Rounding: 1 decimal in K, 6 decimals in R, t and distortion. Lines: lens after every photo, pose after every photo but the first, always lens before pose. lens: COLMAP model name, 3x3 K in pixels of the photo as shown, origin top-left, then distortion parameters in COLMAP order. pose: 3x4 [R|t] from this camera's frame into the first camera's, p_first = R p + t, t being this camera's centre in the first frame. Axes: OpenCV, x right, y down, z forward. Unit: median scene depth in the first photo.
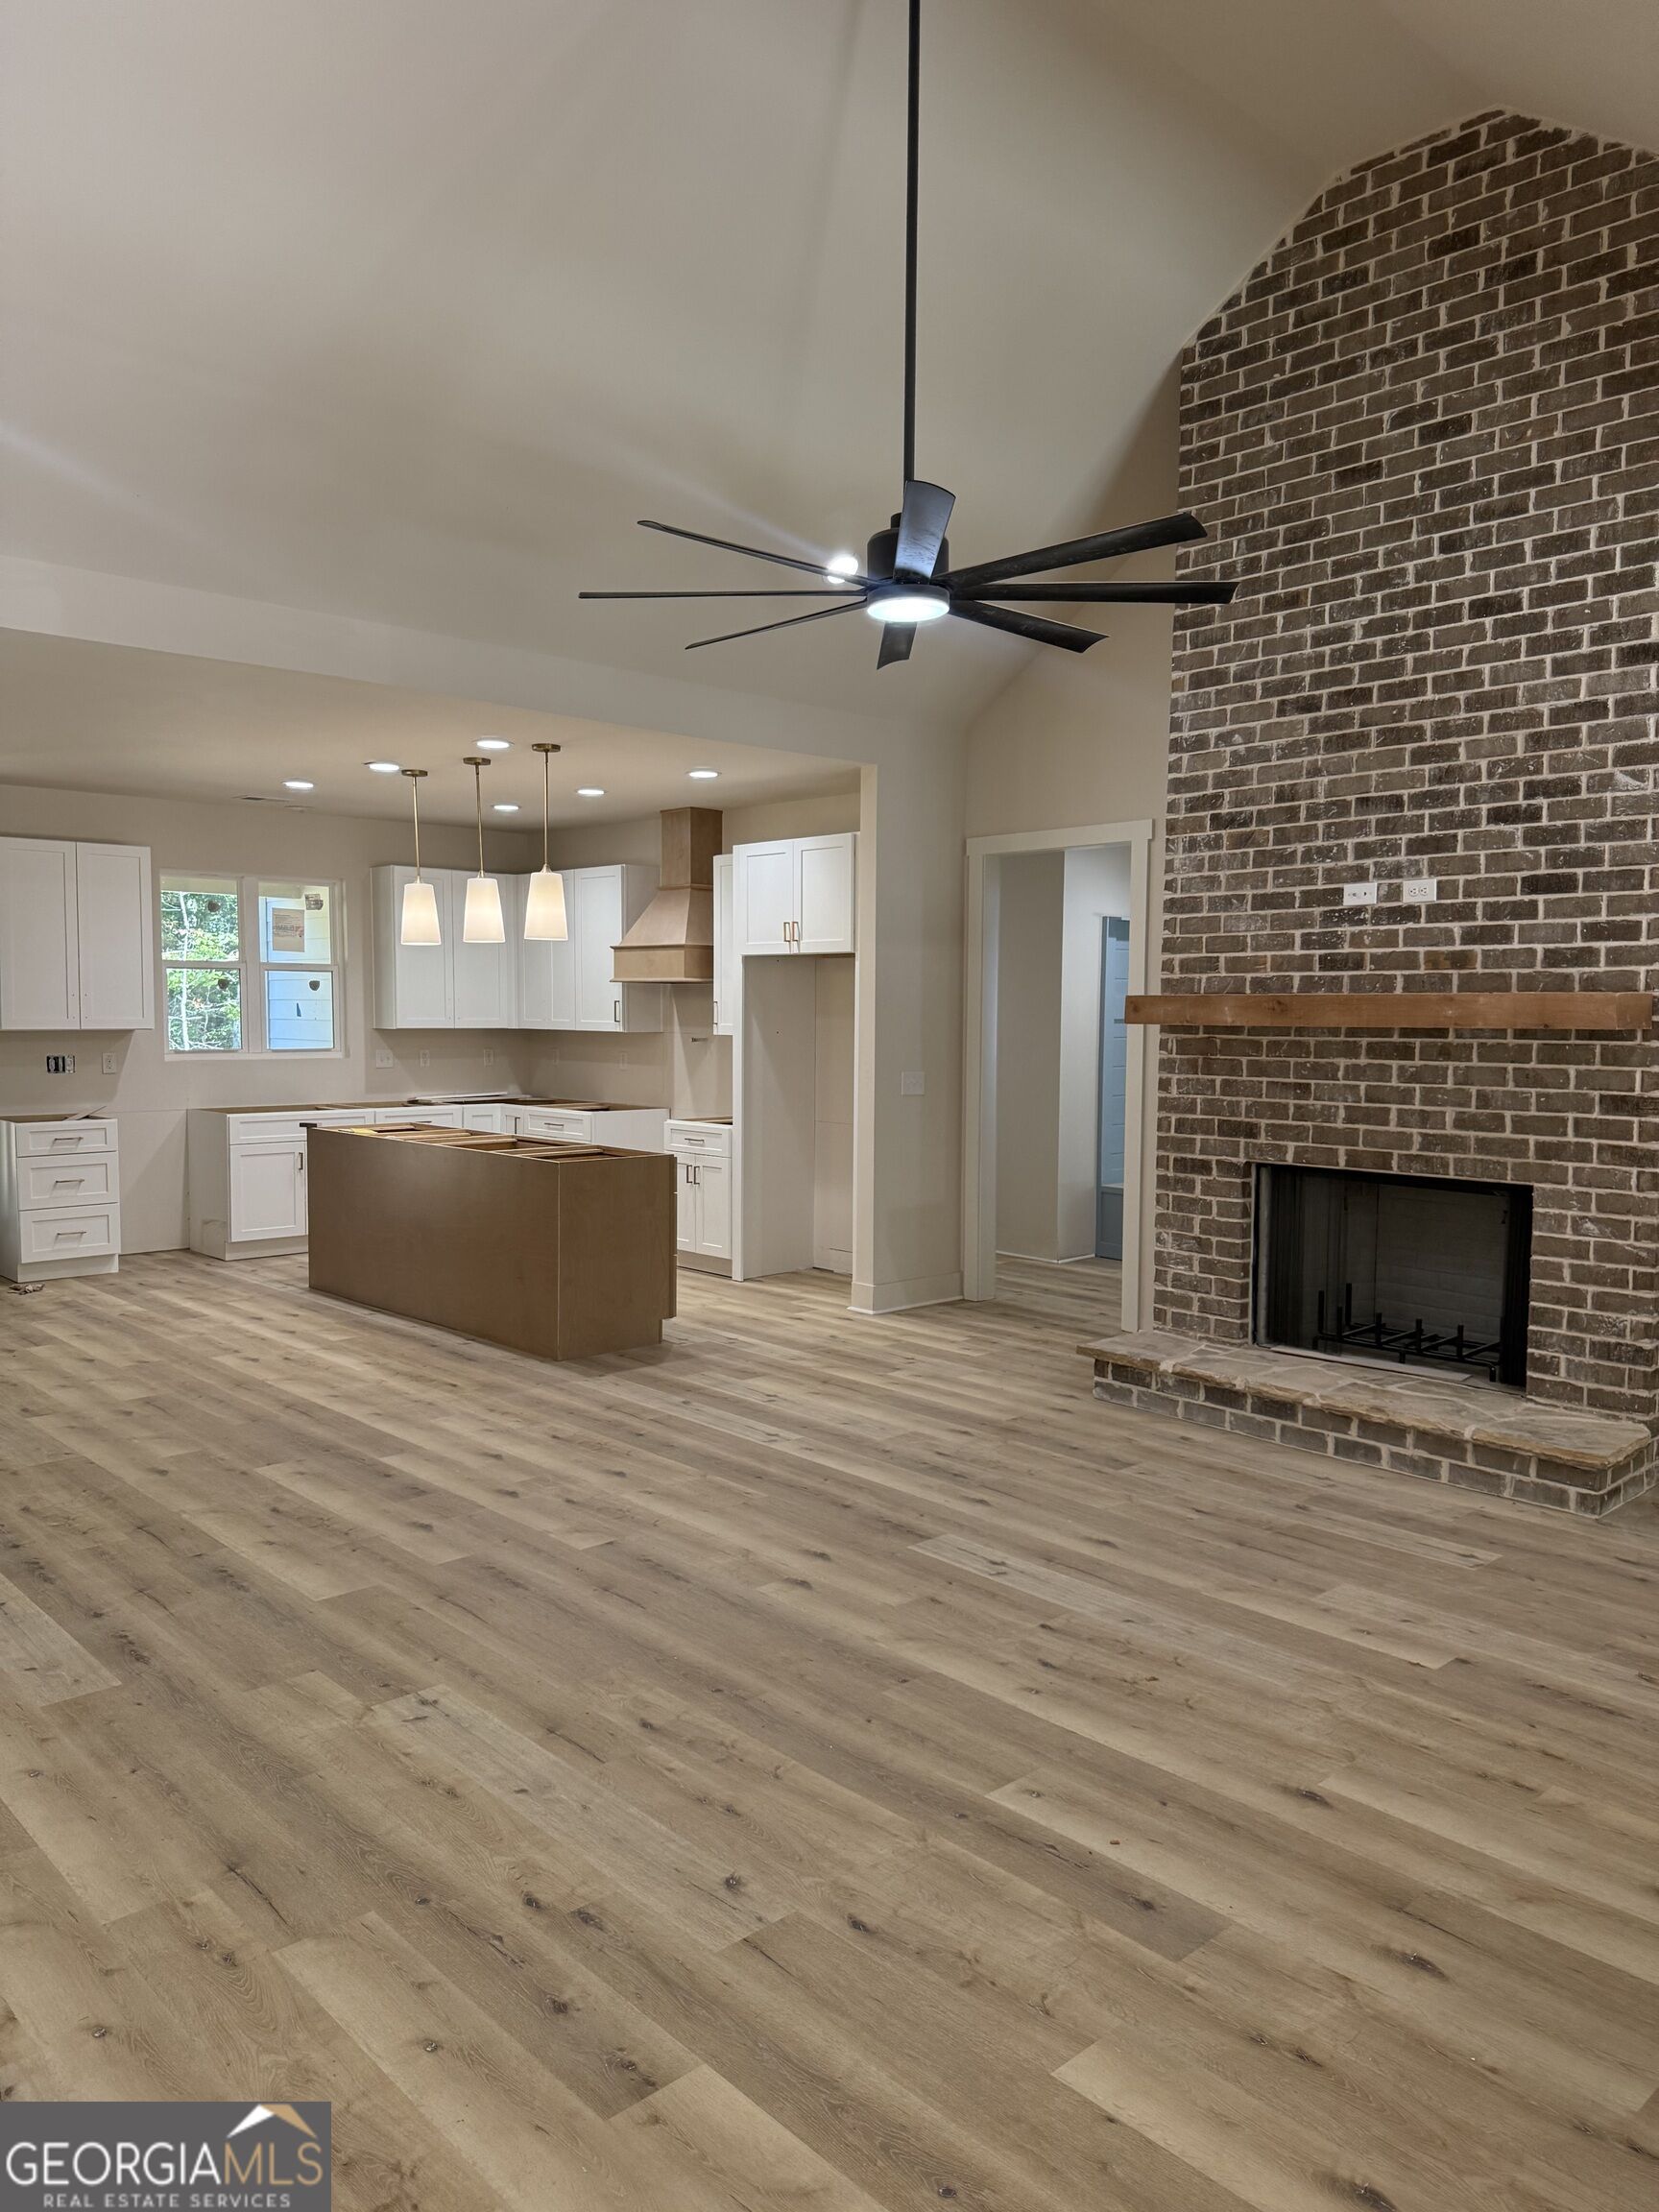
lens RADIAL K [[1540.6, 0, 833.4], [0, 1540.6, 1104.0], [0, 0, 1]] dist [0.035528, -0.006664]
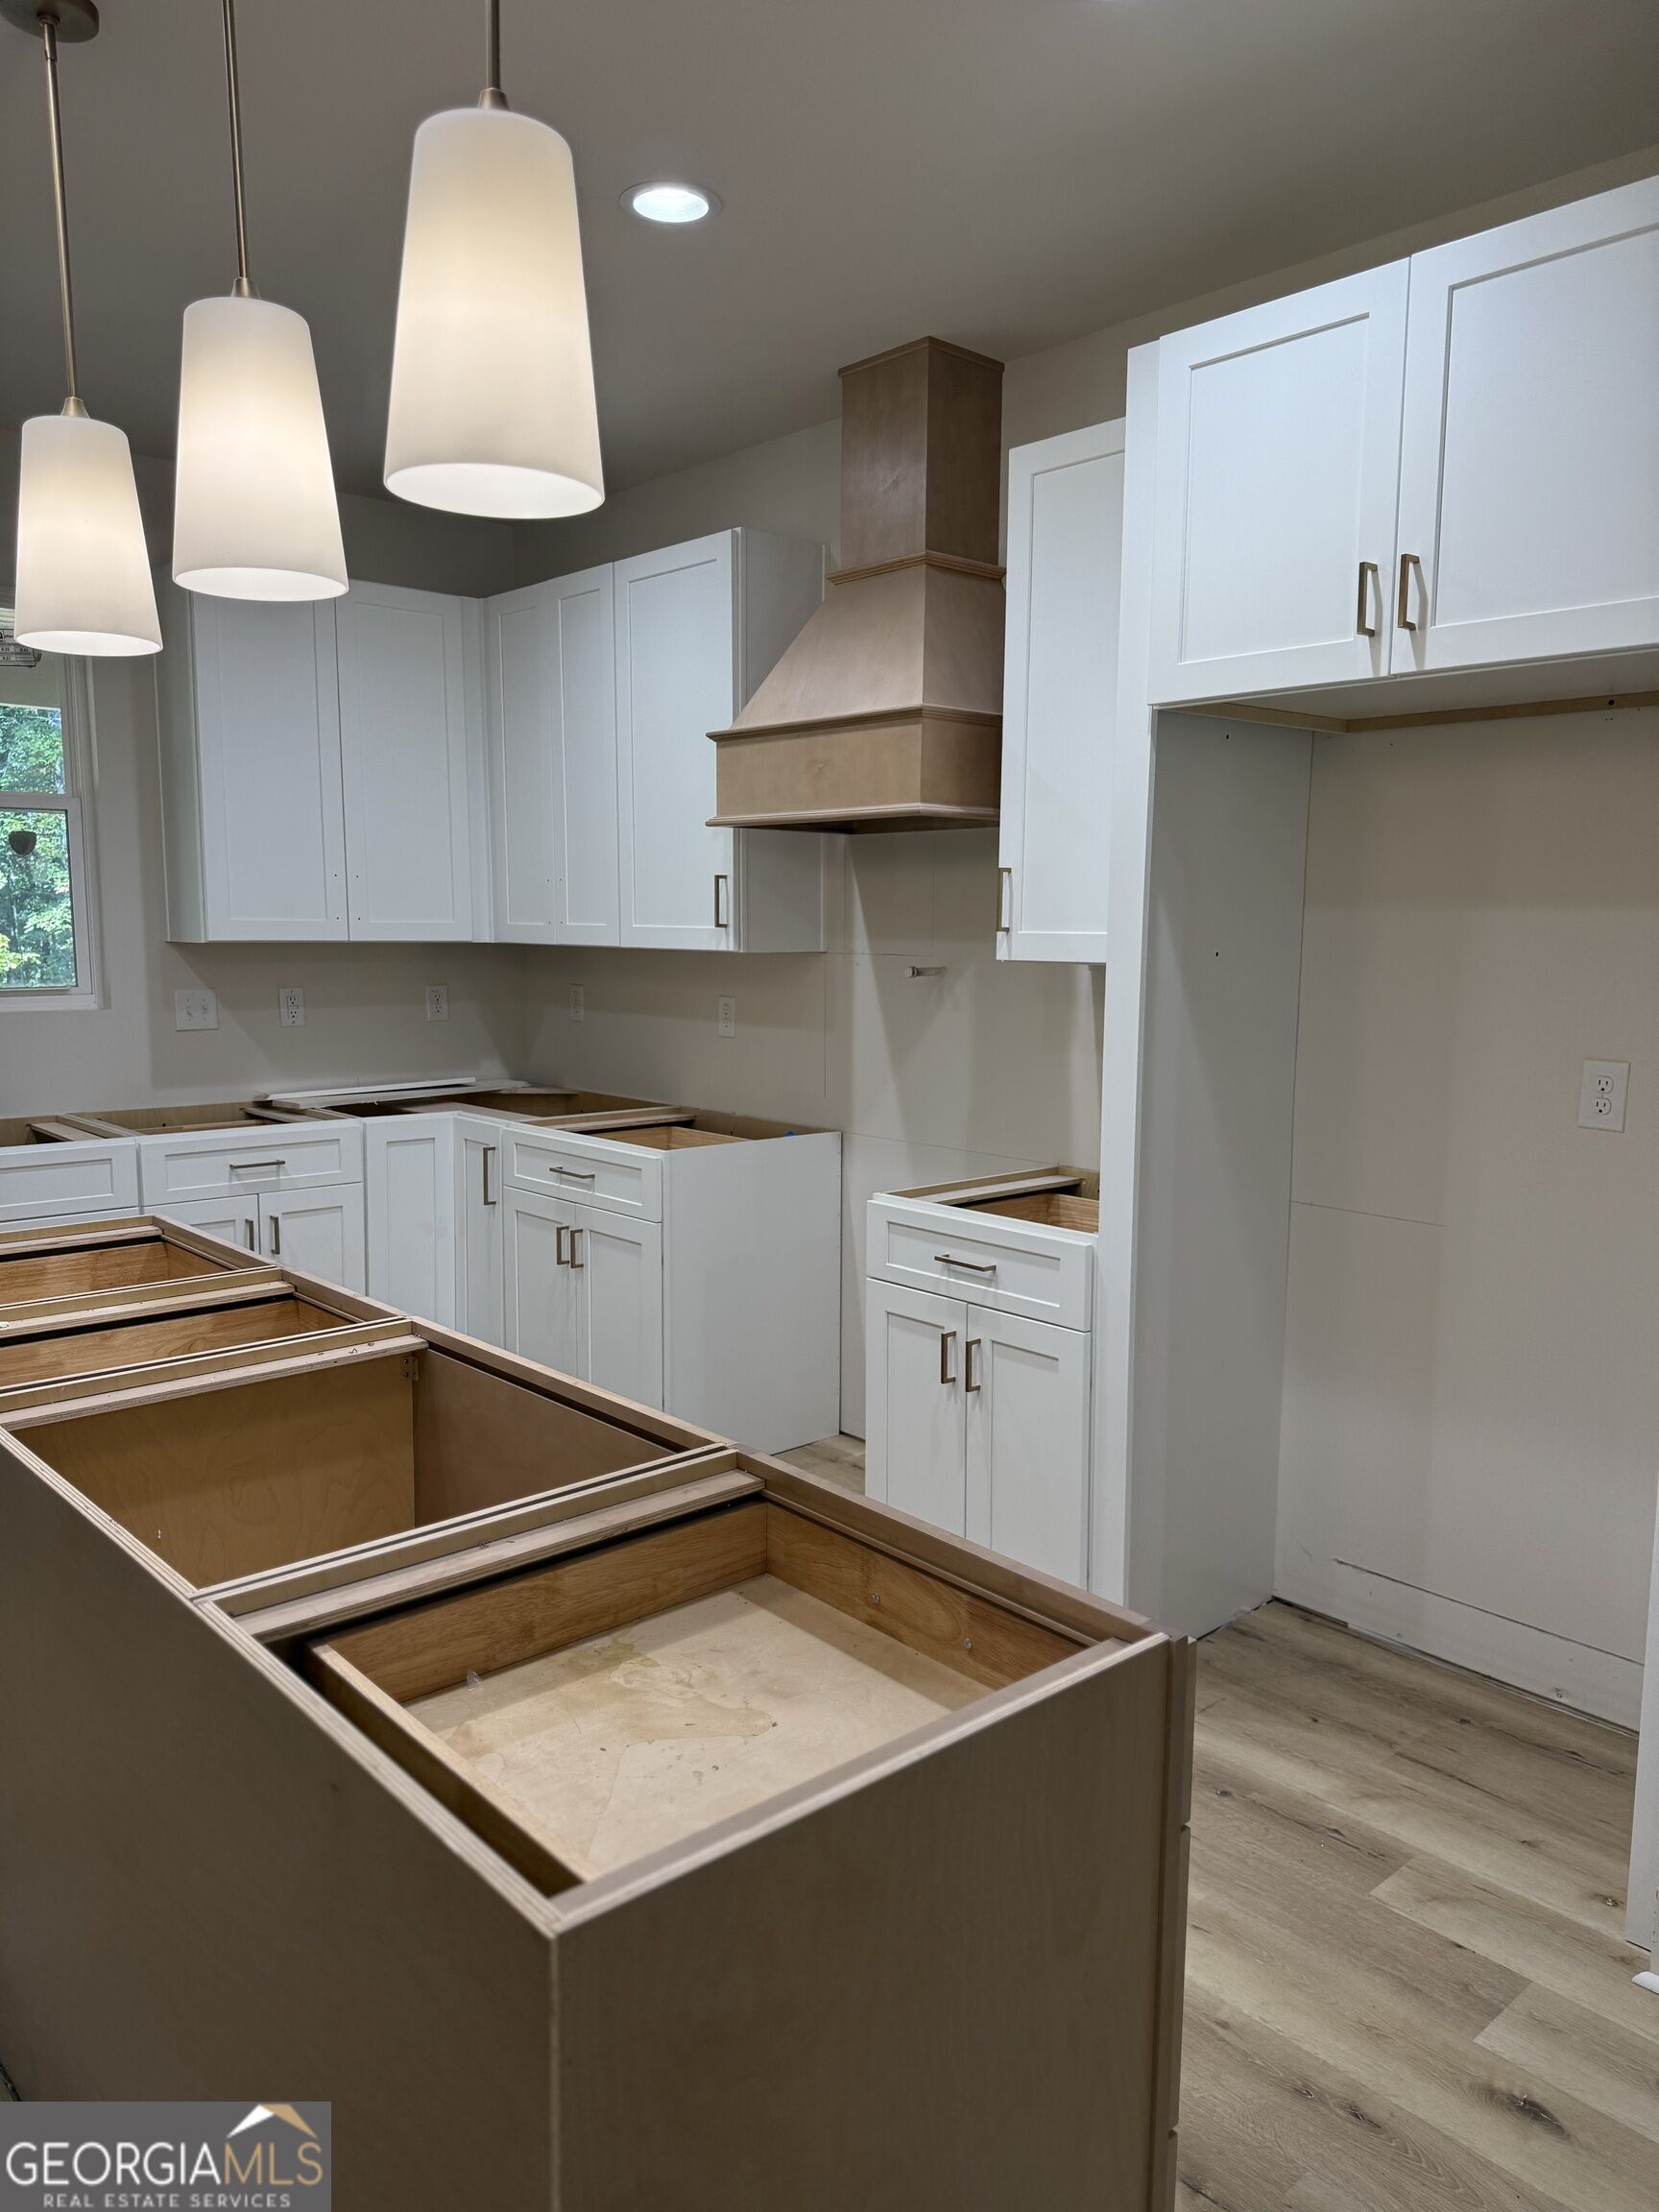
lens RADIAL K [[1540.6, 0, 827.9], [0, 1540.6, 1118.1], [0, 0, 1]] dist [0.035528, -0.006664]
pose [[0.999738, 0.003938, -0.022538, -0.103952], [-0.002537, 0.998083, 0.061830, -0.028384], [0.022738, -0.061757, 0.997832, 0.597196]]
